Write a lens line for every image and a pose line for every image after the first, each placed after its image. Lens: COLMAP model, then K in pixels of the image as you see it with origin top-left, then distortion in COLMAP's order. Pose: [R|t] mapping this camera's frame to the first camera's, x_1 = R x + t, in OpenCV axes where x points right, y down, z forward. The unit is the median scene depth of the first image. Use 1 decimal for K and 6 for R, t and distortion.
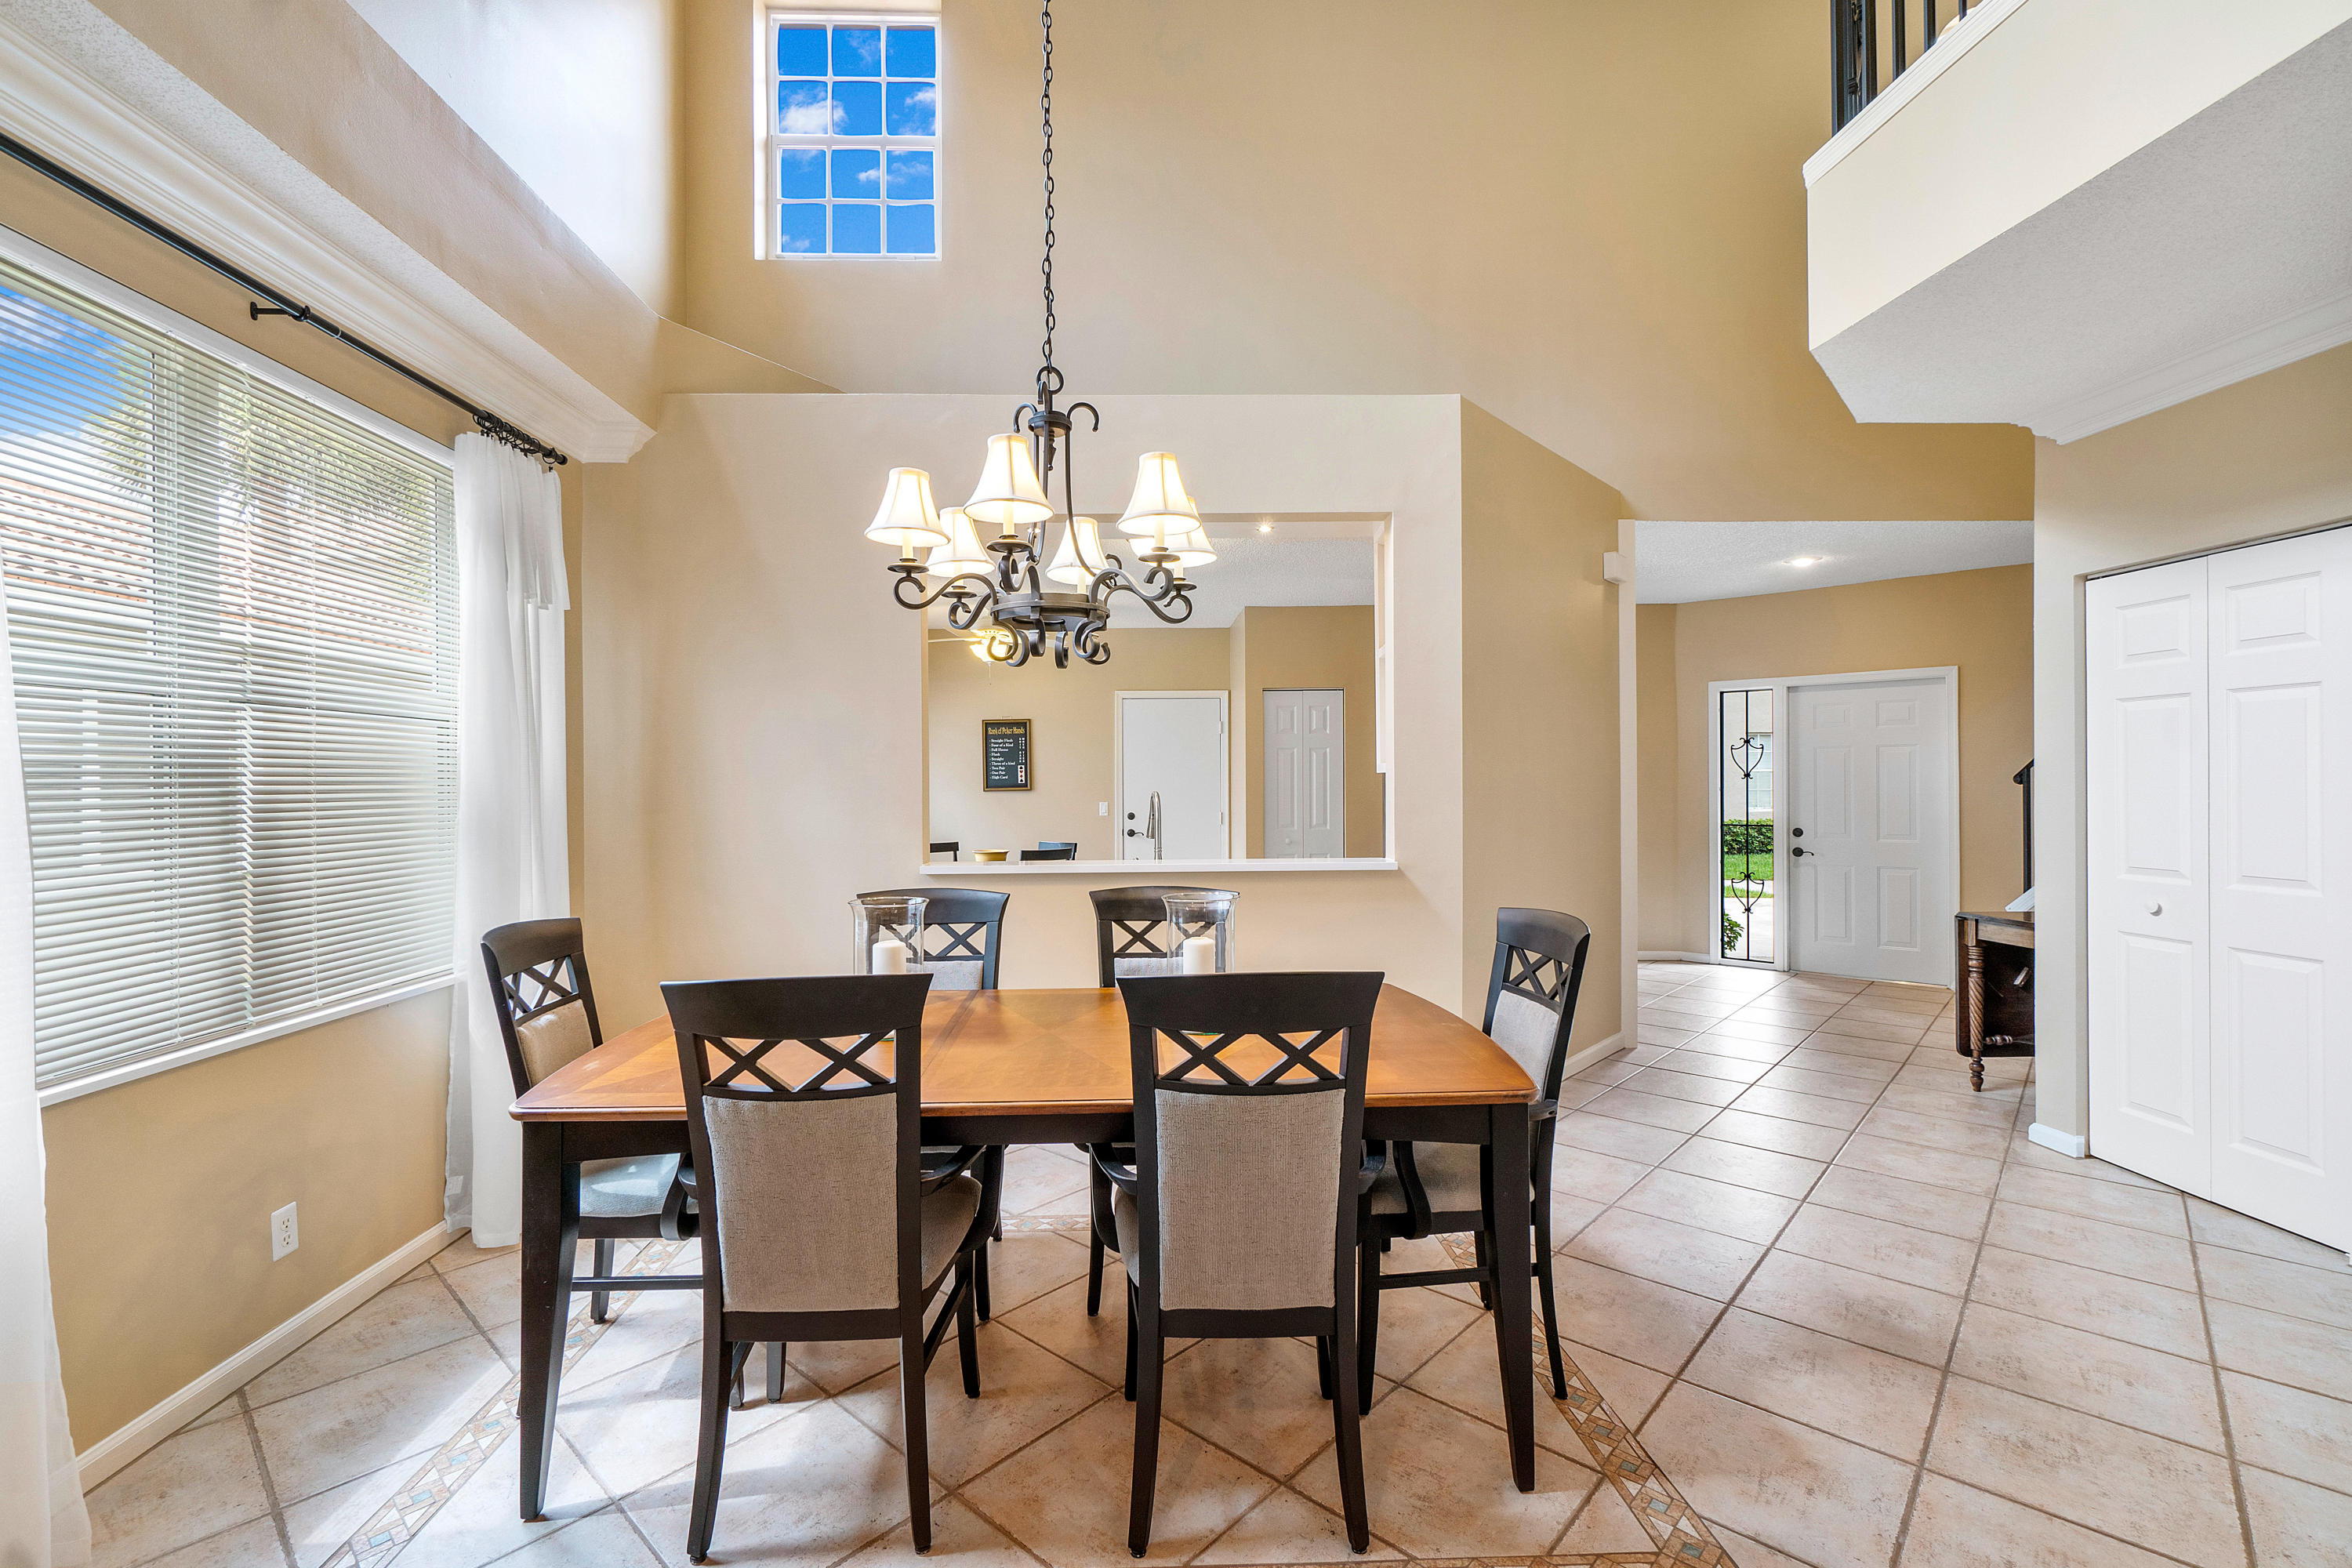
lens RADIAL K [[1023.5, 0, 1176.0], [0, 1023.5, 784.0], [0, 0, 1]] dist [0.000922, 0.000123]
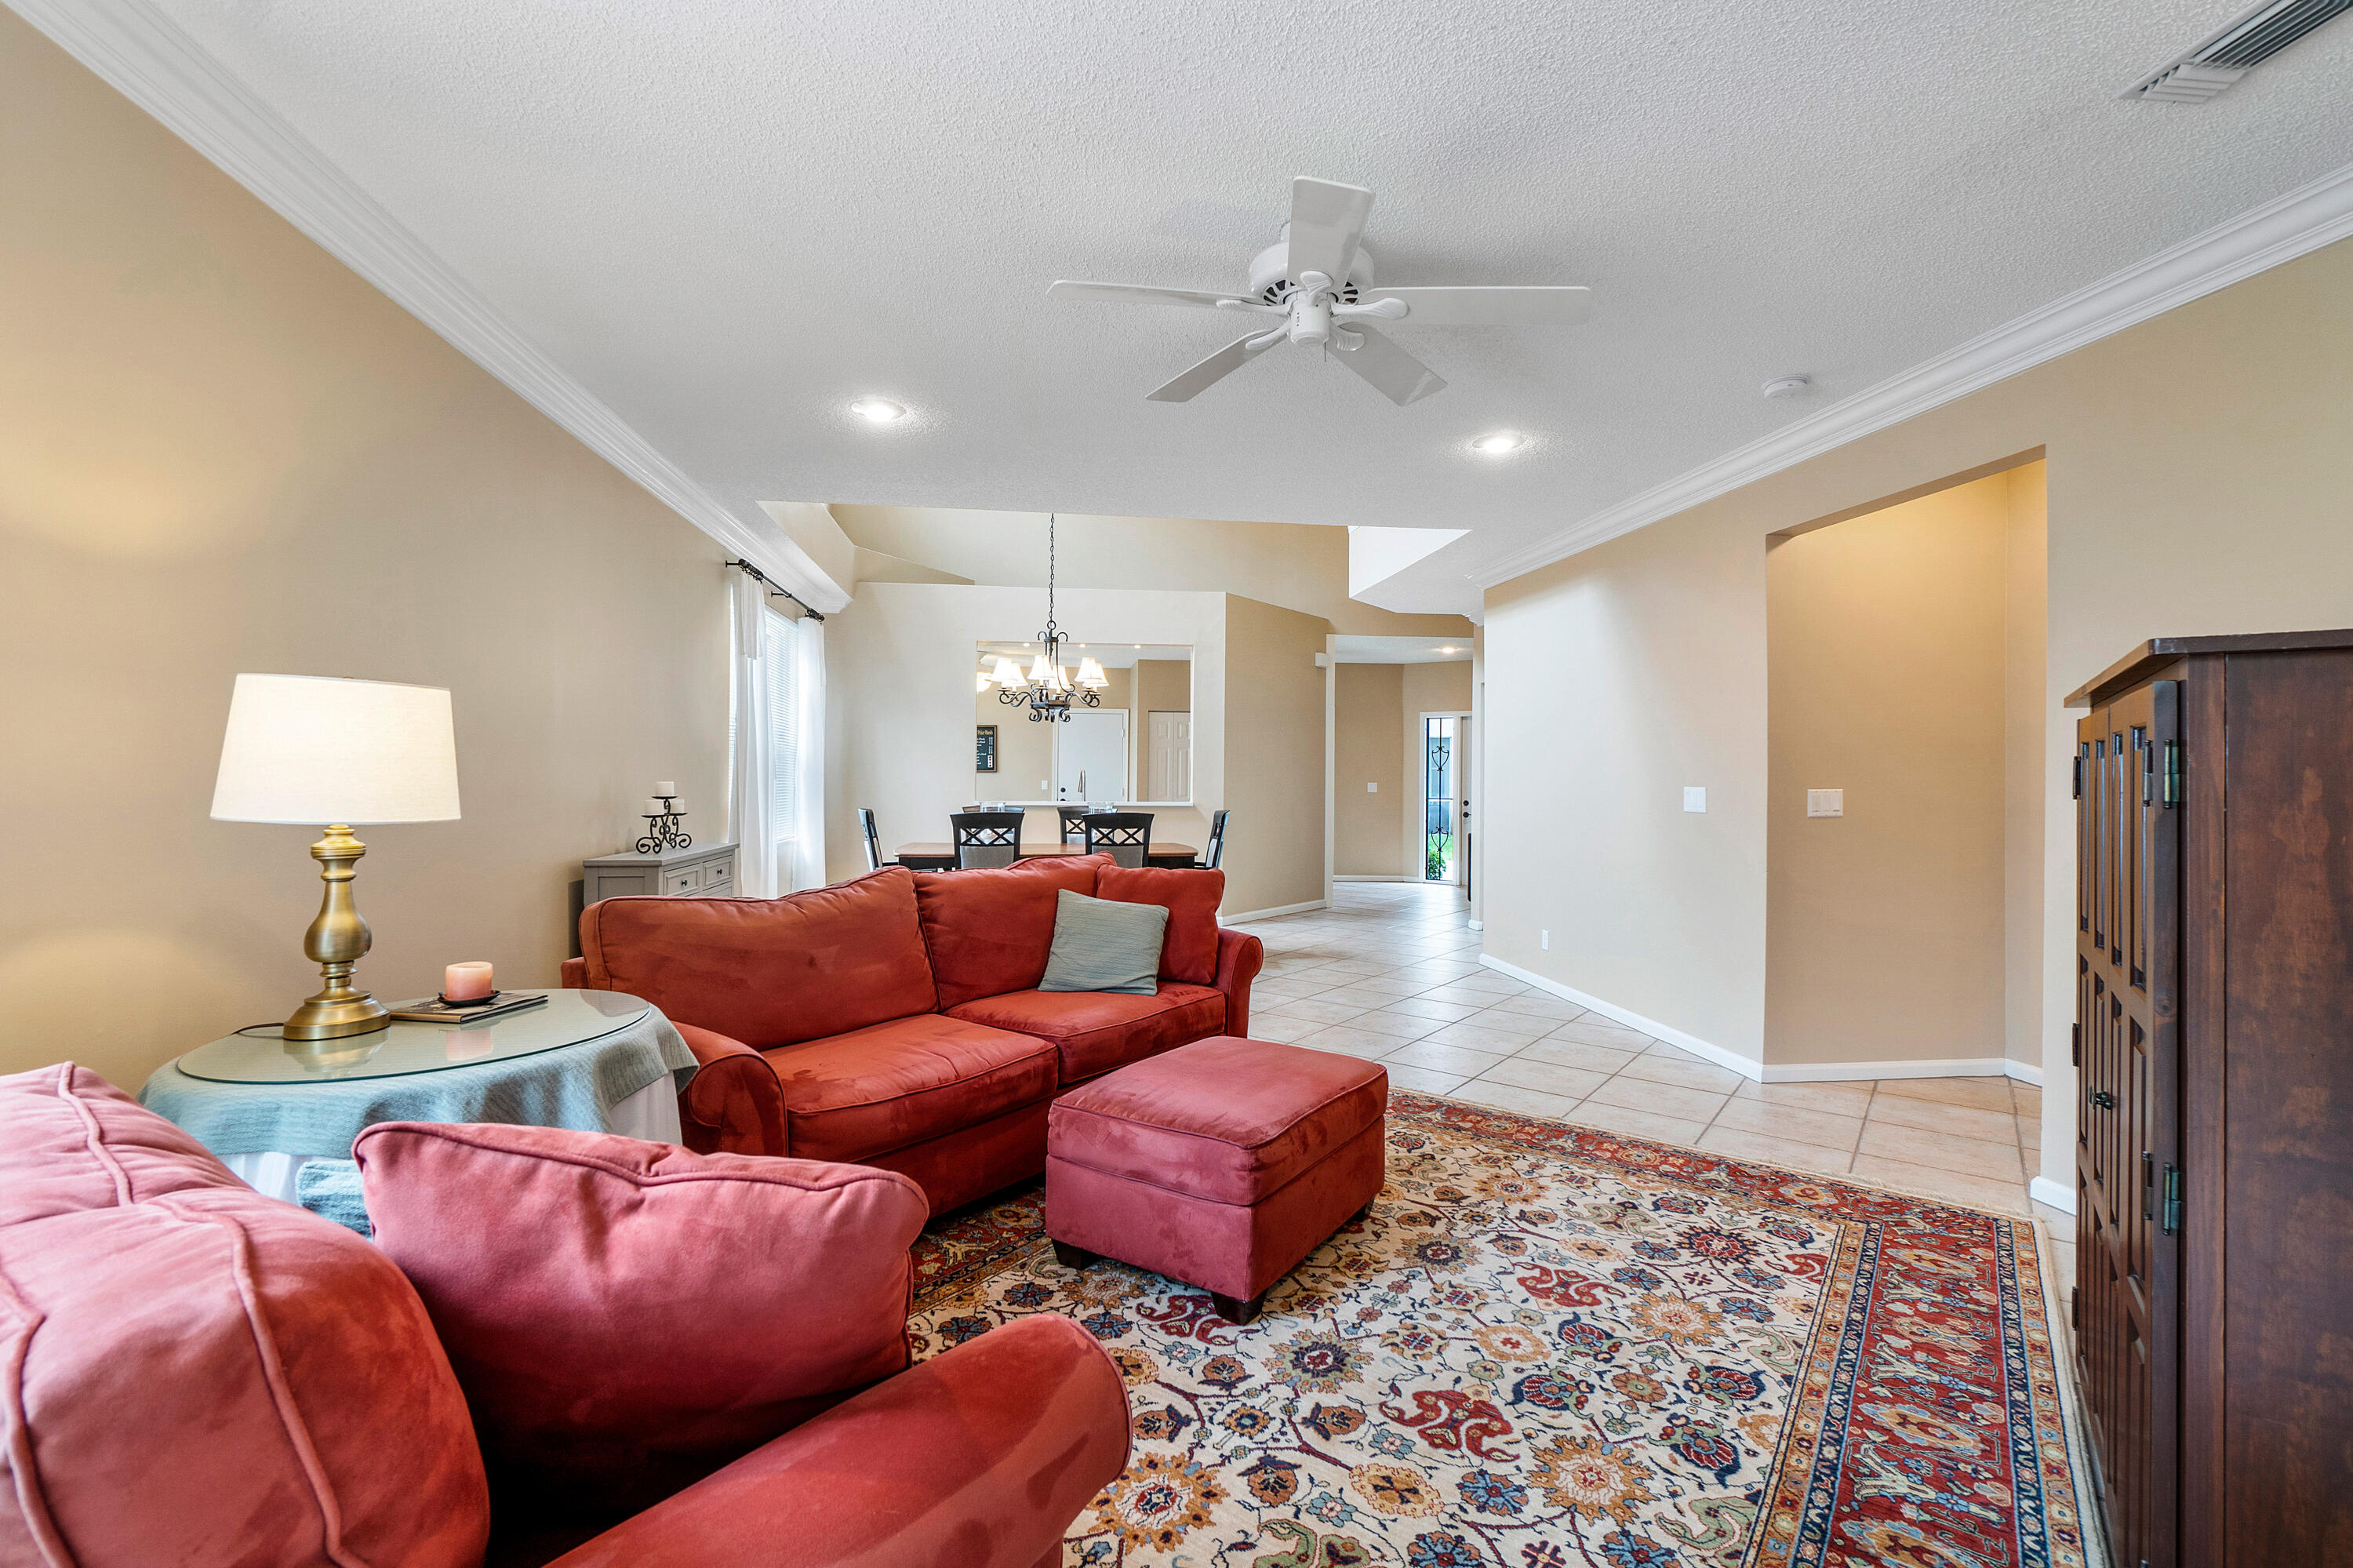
lens RADIAL K [[1023.9, 0, 1176.5], [0, 1023.9, 784.0], [0, 0, 1]] dist [0.000922, 0.000123]
pose [[0.996939, 0.013887, 0.076938, 0.009294], [-0.014446, 0.999873, 0.006720, 0.021517], [-0.076835, -0.007811, 0.997013, -1.196028]]
